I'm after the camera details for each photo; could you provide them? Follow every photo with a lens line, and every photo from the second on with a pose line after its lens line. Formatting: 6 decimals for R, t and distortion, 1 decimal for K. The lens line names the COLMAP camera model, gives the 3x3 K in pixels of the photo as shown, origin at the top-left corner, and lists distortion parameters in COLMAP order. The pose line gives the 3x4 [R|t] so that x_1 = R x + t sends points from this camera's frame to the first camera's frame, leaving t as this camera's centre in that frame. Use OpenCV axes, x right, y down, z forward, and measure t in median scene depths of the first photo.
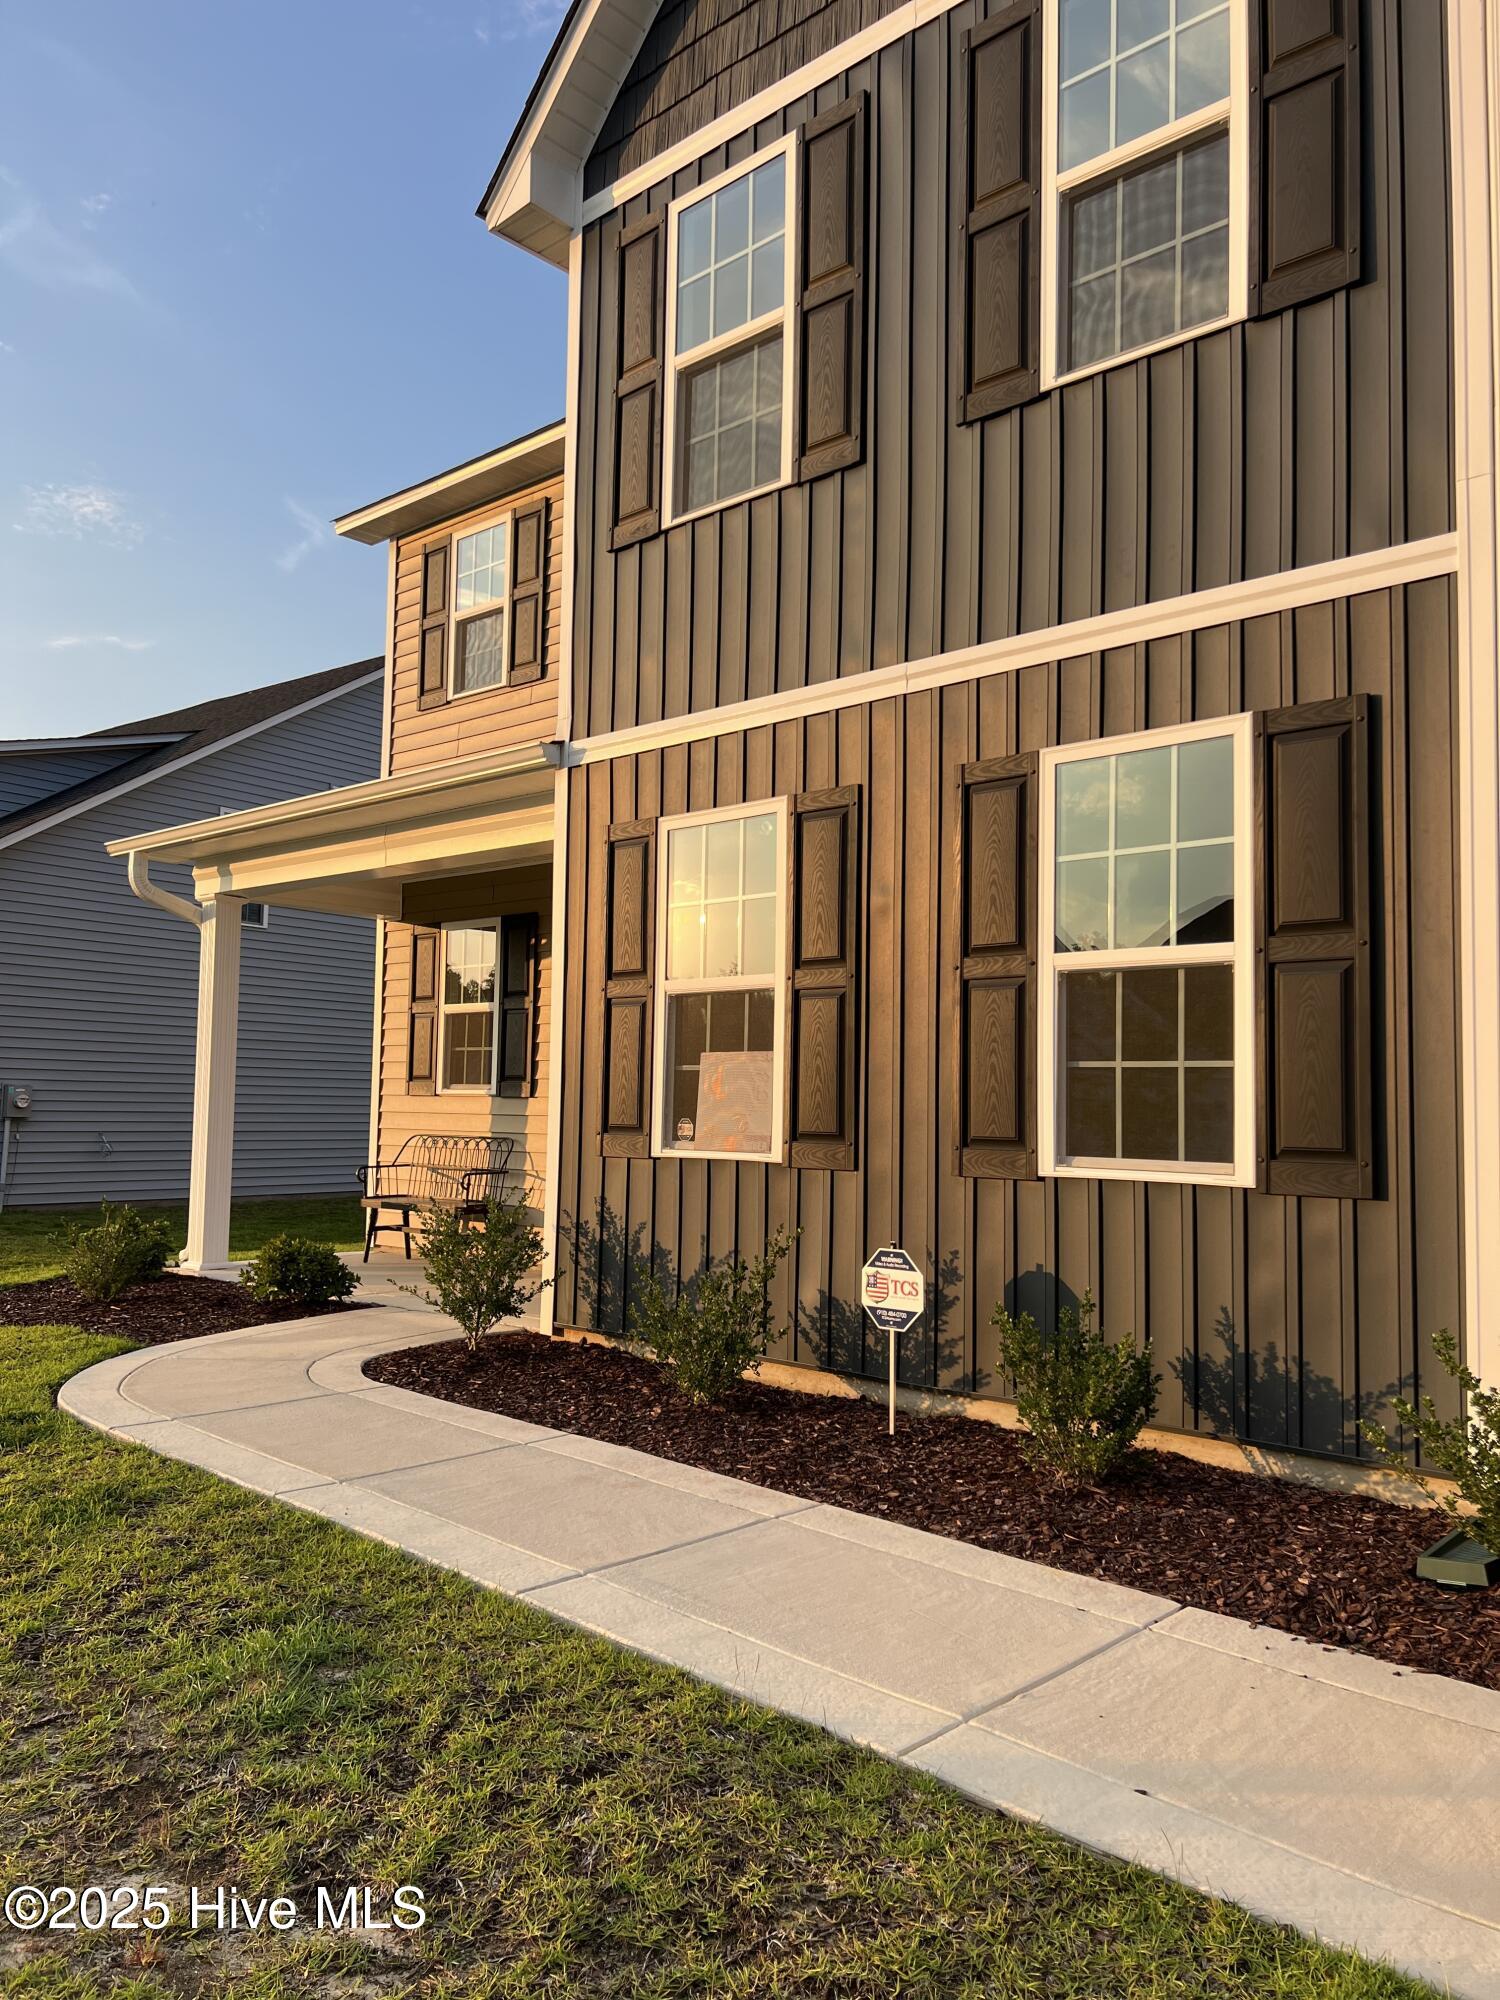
lens RADIAL K [[1475.2, 0, 757.1], [0, 1475.2, 1011.6], [0, 0, 1]] dist [0.056552, -0.022714]
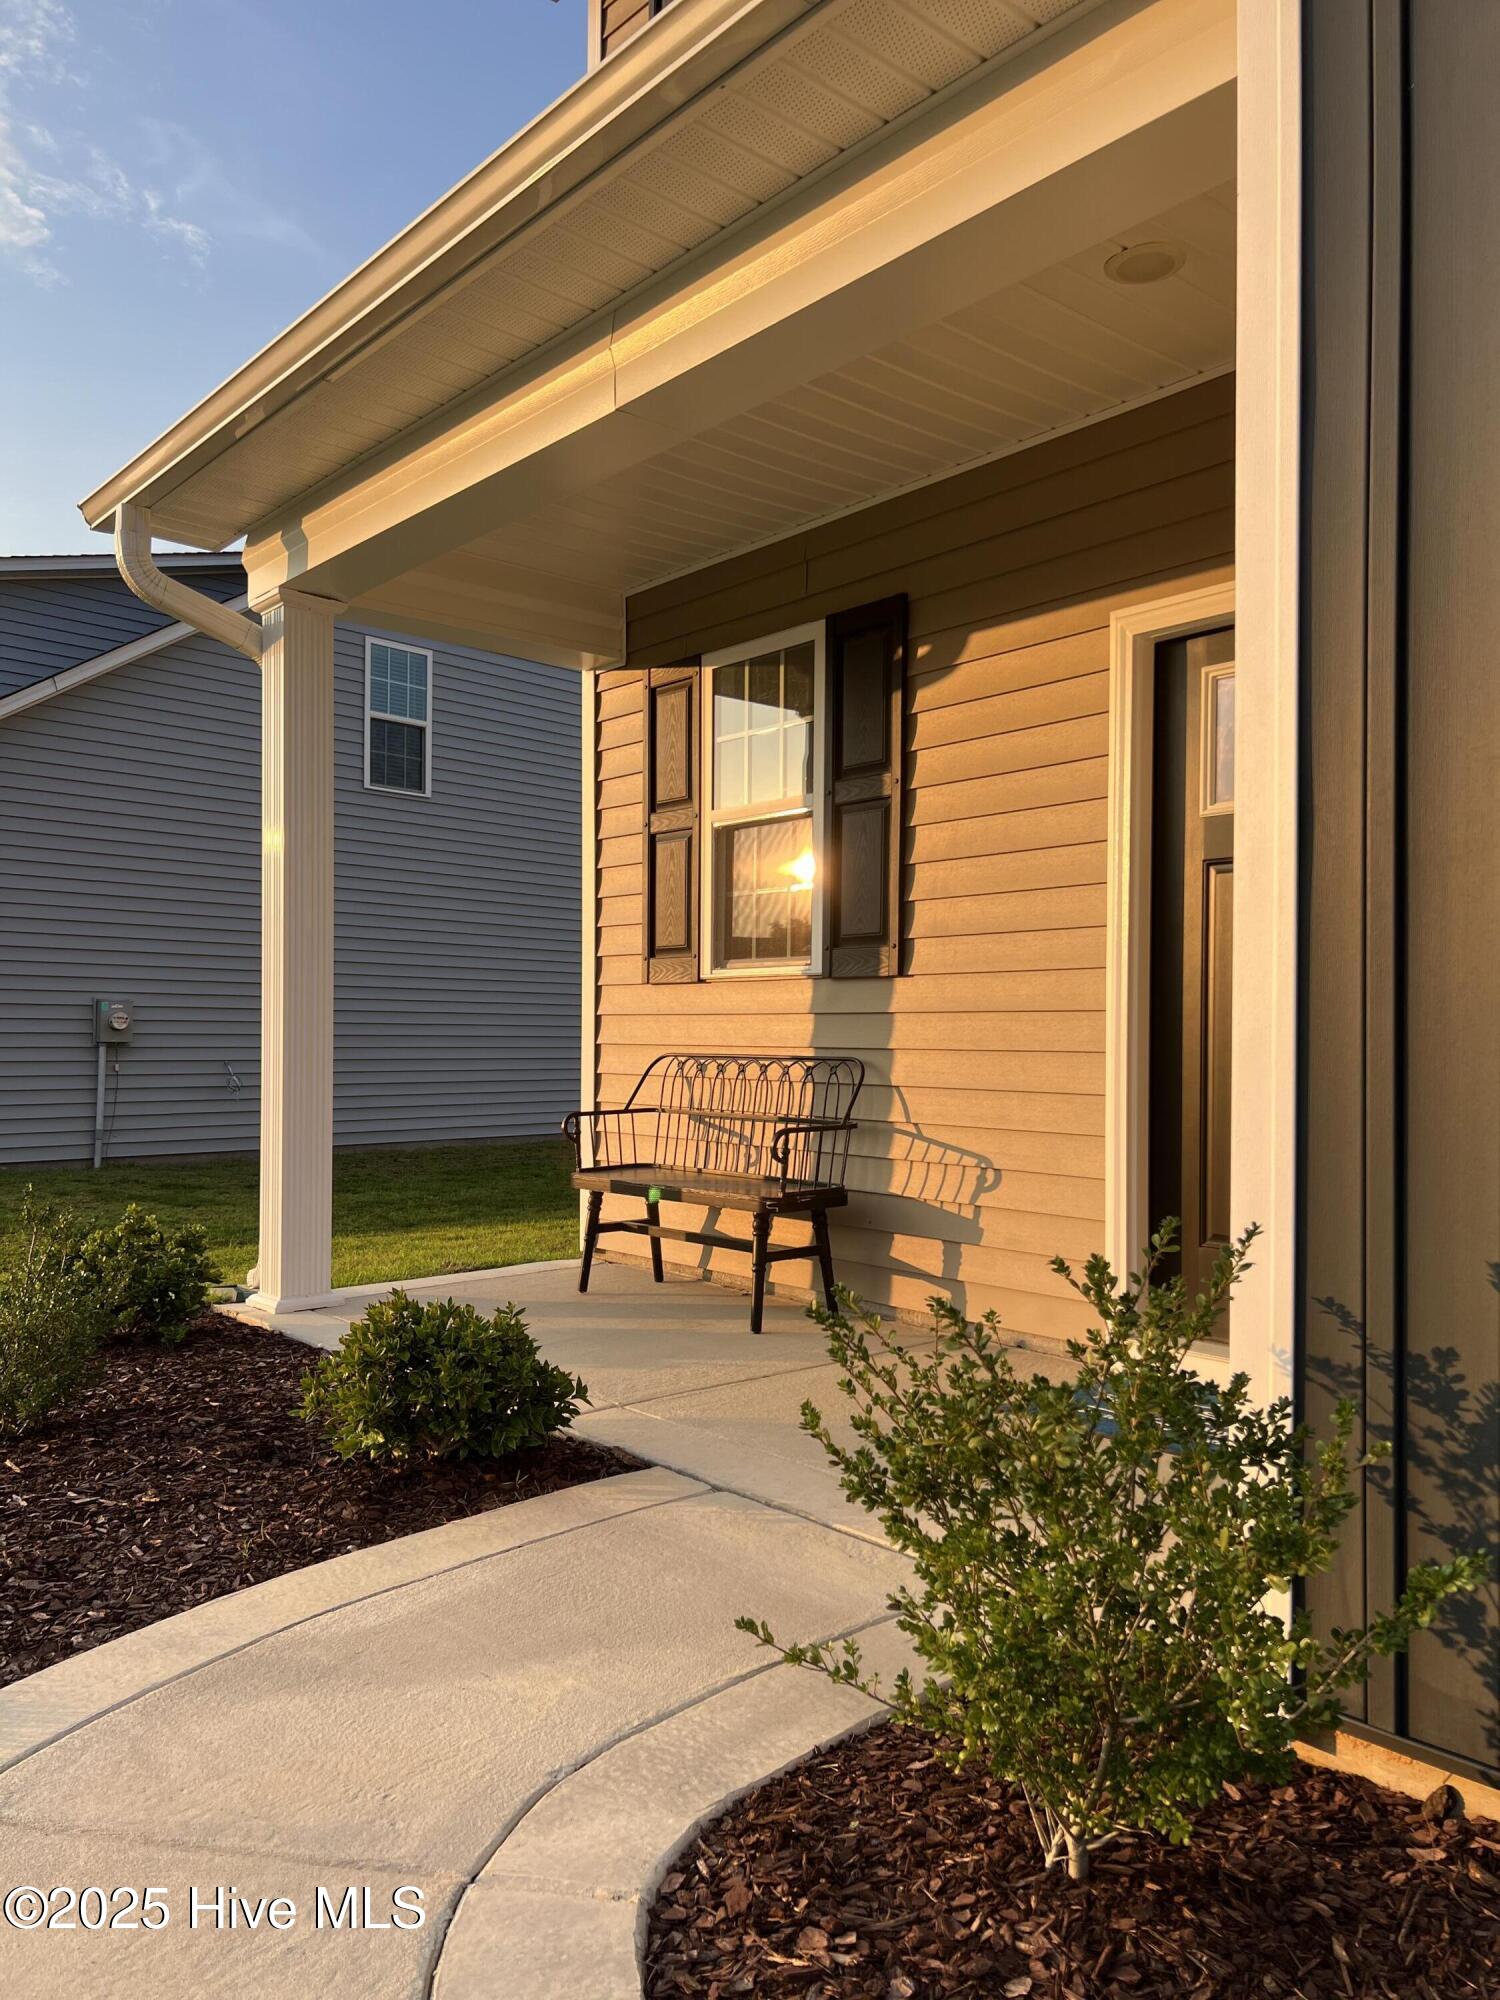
lens RADIAL K [[1475.2, 0, 754.8], [0, 1475.2, 1046.7], [0, 0, 1]] dist [0.056552, -0.022714]
pose [[0.992400, -0.010479, -0.122607, -0.132431], [0.019044, 0.997442, 0.068893, 0.043972], [0.121571, -0.070704, 0.990061, 0.471856]]
